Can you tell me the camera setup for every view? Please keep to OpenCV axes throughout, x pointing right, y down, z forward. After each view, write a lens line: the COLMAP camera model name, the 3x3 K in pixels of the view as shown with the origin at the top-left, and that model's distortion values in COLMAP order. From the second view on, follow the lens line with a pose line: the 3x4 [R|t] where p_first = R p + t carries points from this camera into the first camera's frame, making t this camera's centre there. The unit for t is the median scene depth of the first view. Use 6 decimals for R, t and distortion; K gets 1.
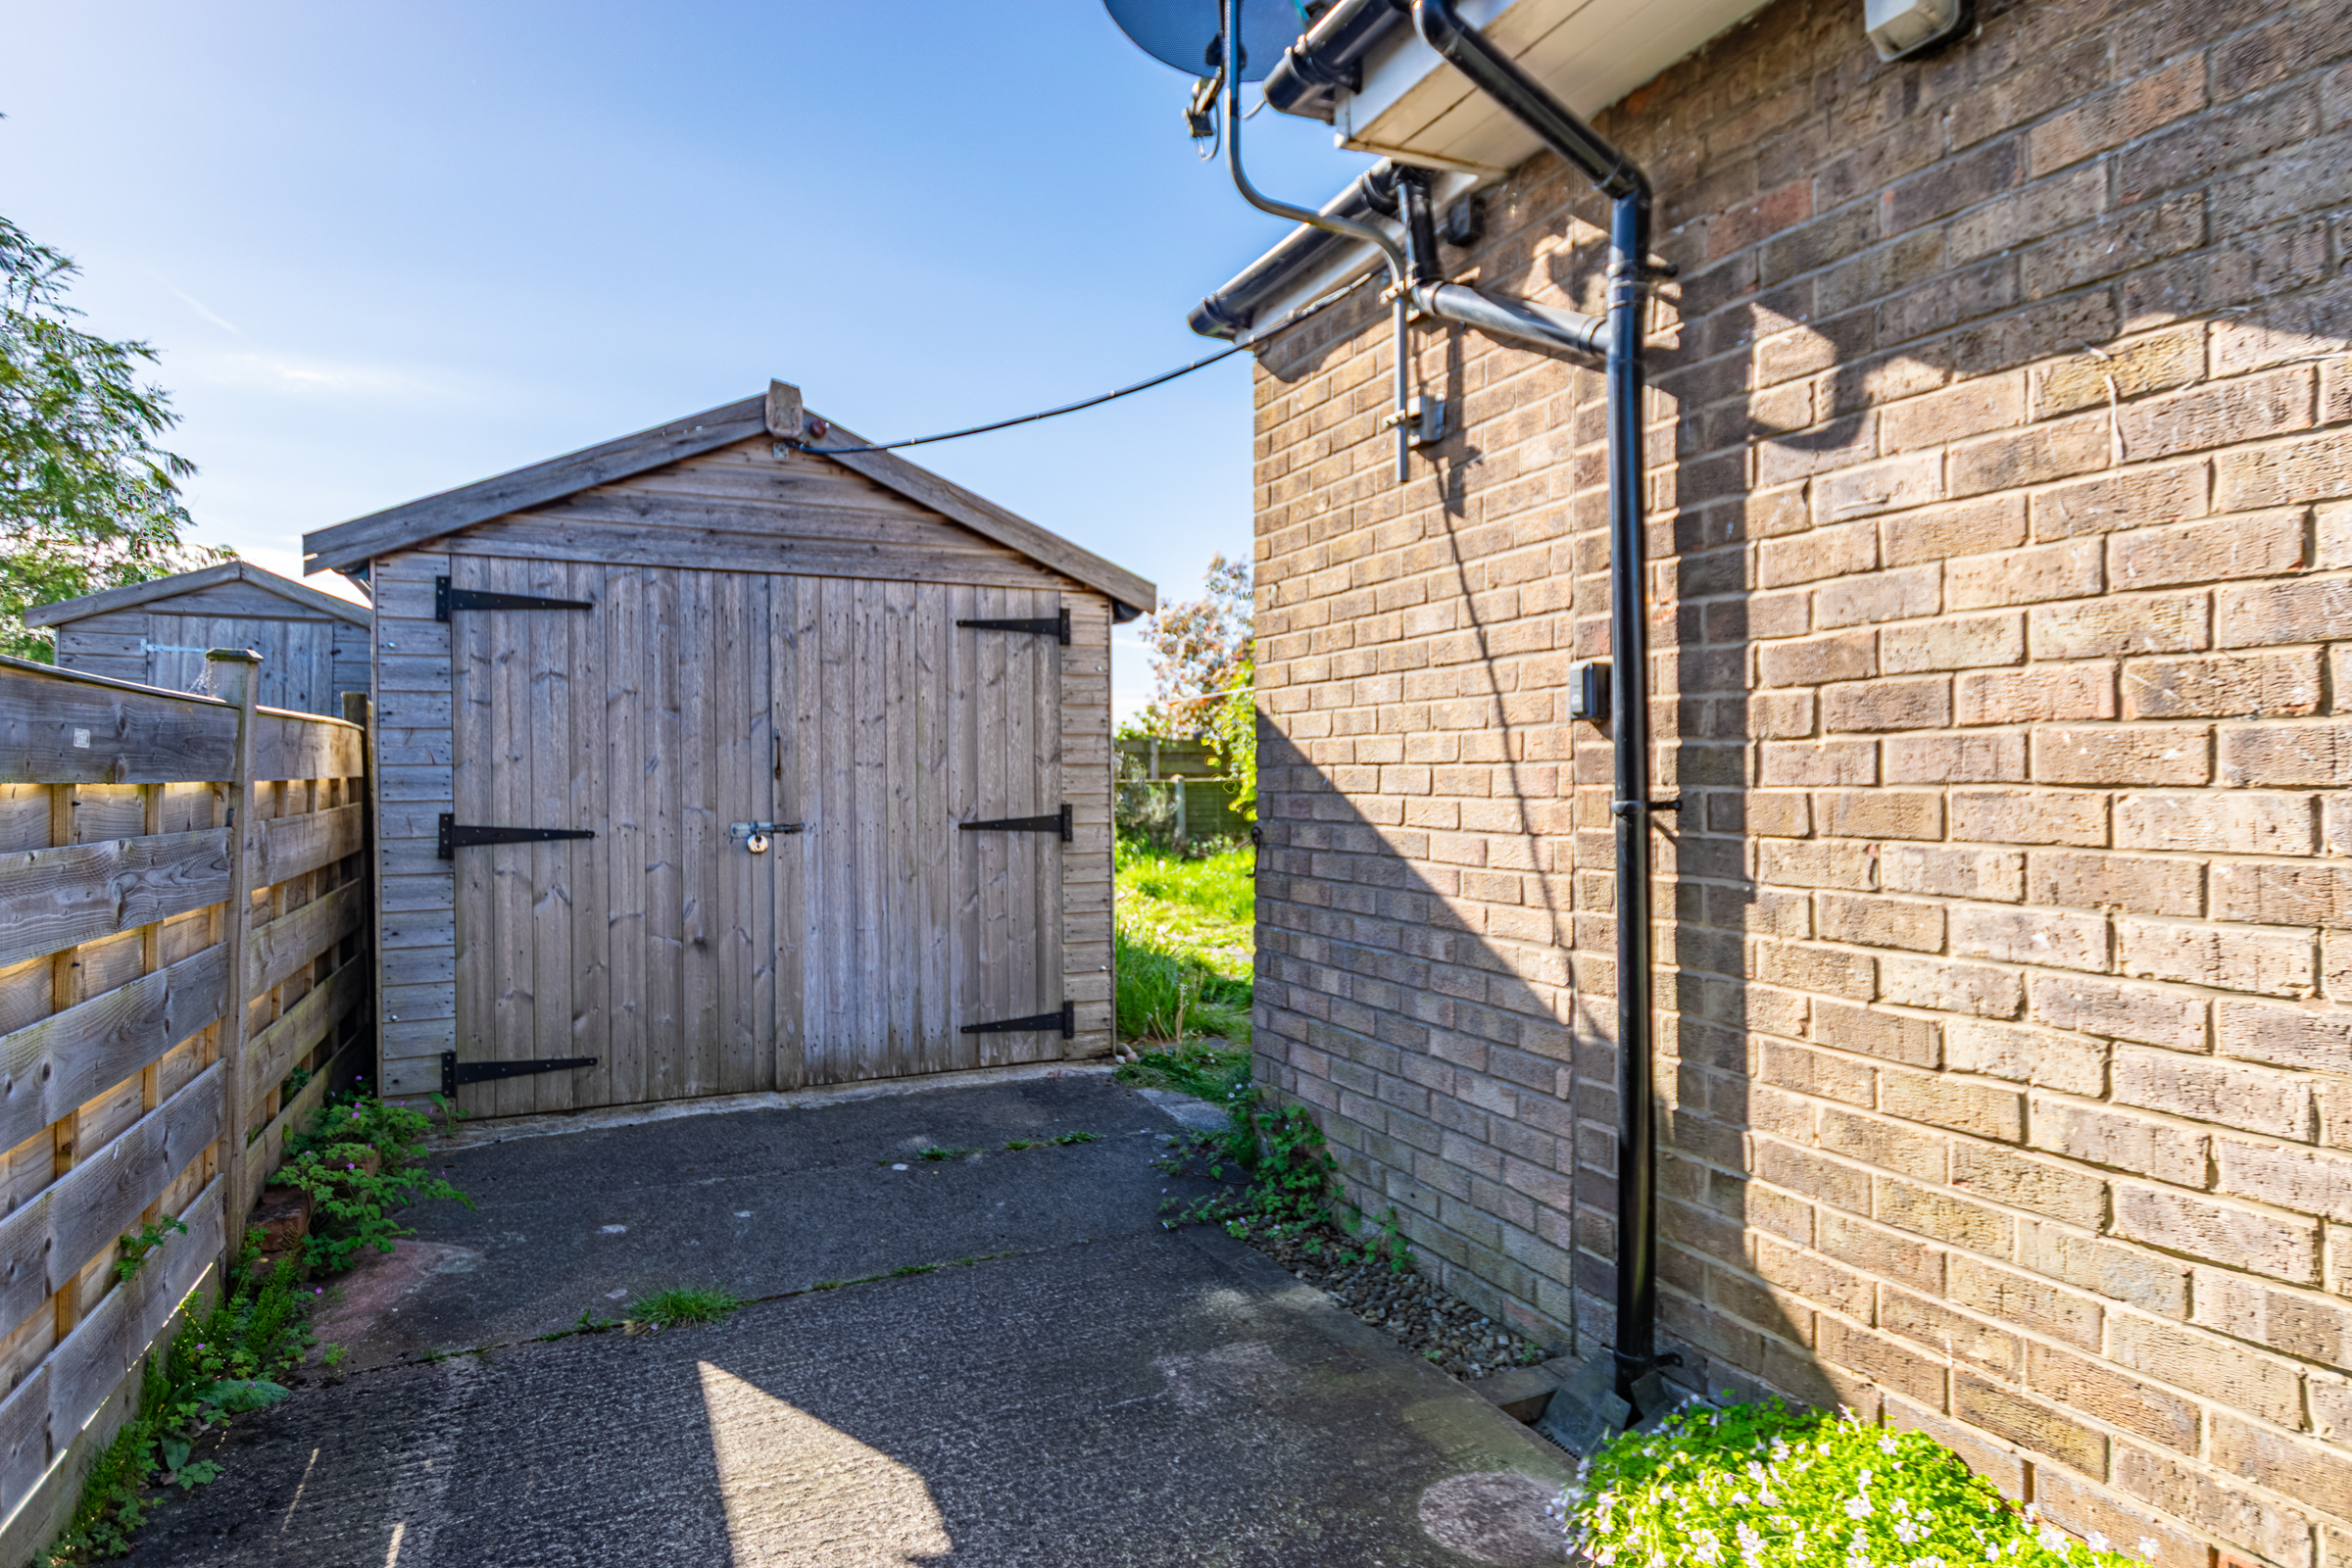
lens RADIAL K [[1324.9, 0, 1182.1], [0, 1324.9, 782.4], [0, 0, 1]] dist [0.002247, 0.000127]
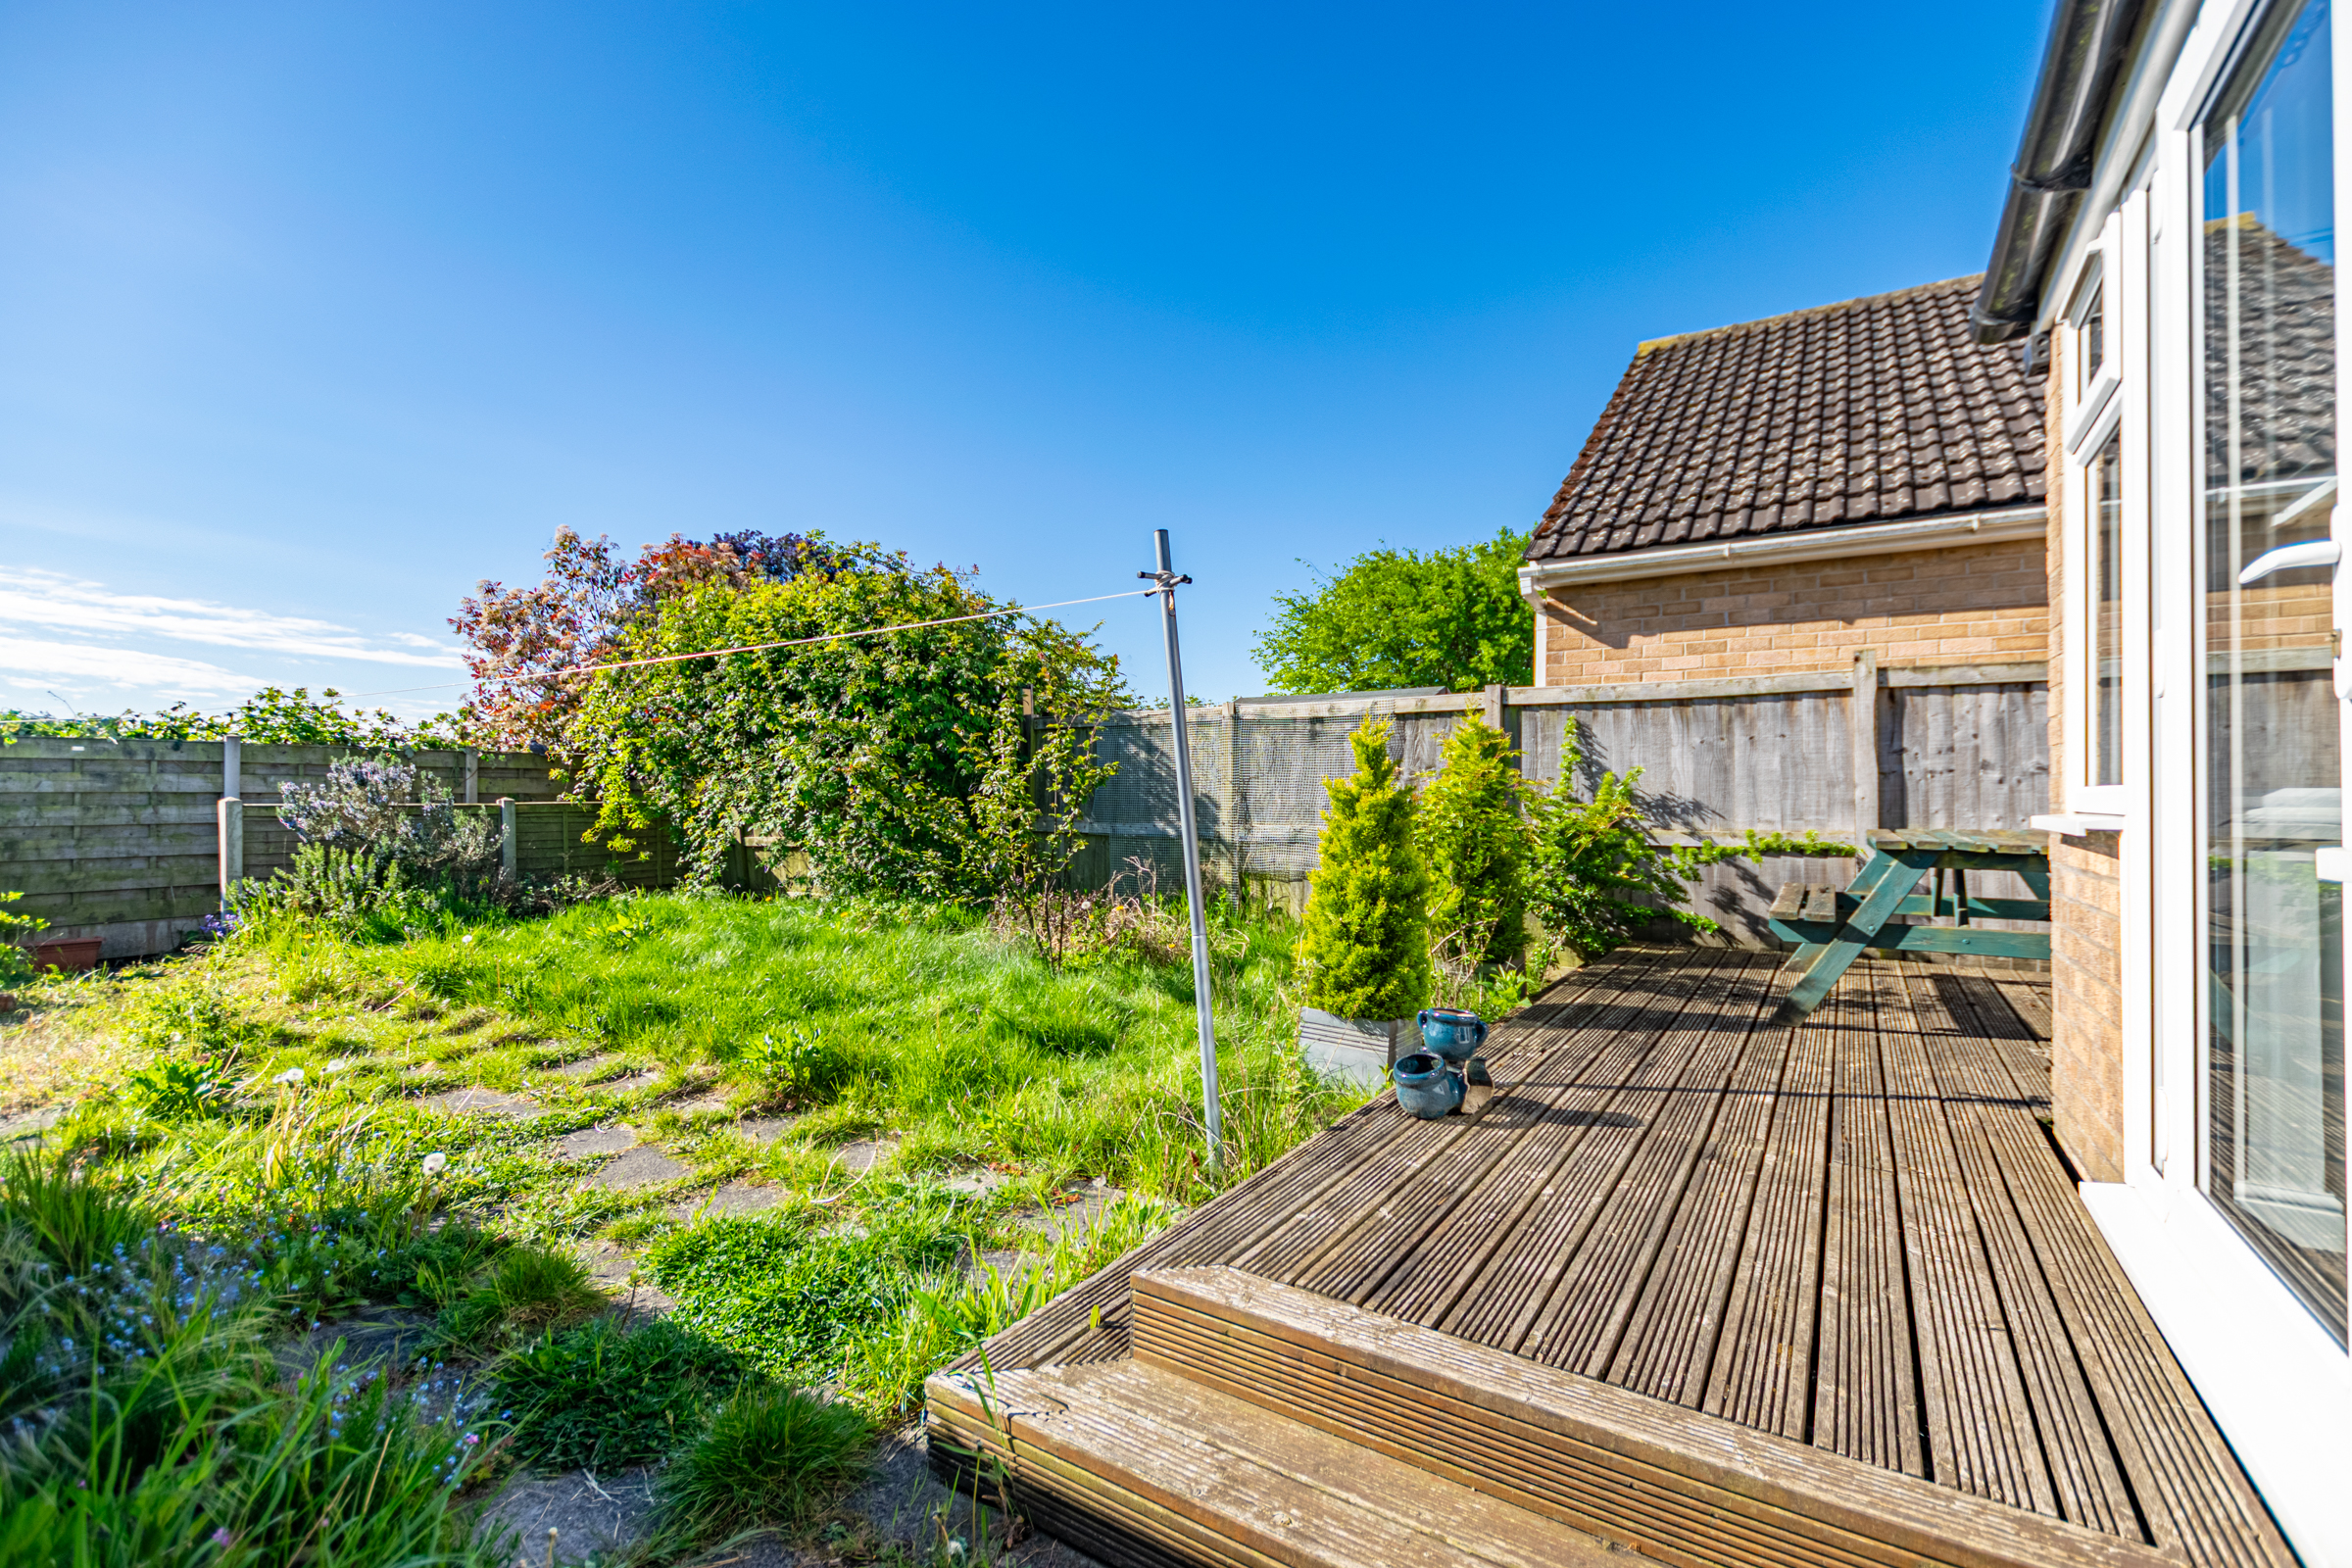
lens RADIAL K [[1014.4, 0, 1193.9], [0, 1014.4, 781.5], [0, 0, 1]] dist [0.008779, -0.001307]
pose [[0.833748, 0.007488, 0.552095, 0.003172], [0.000295, 0.999902, -0.014007, -0.005425], [-0.552145, 0.011841, 0.833664, 0.267420]]
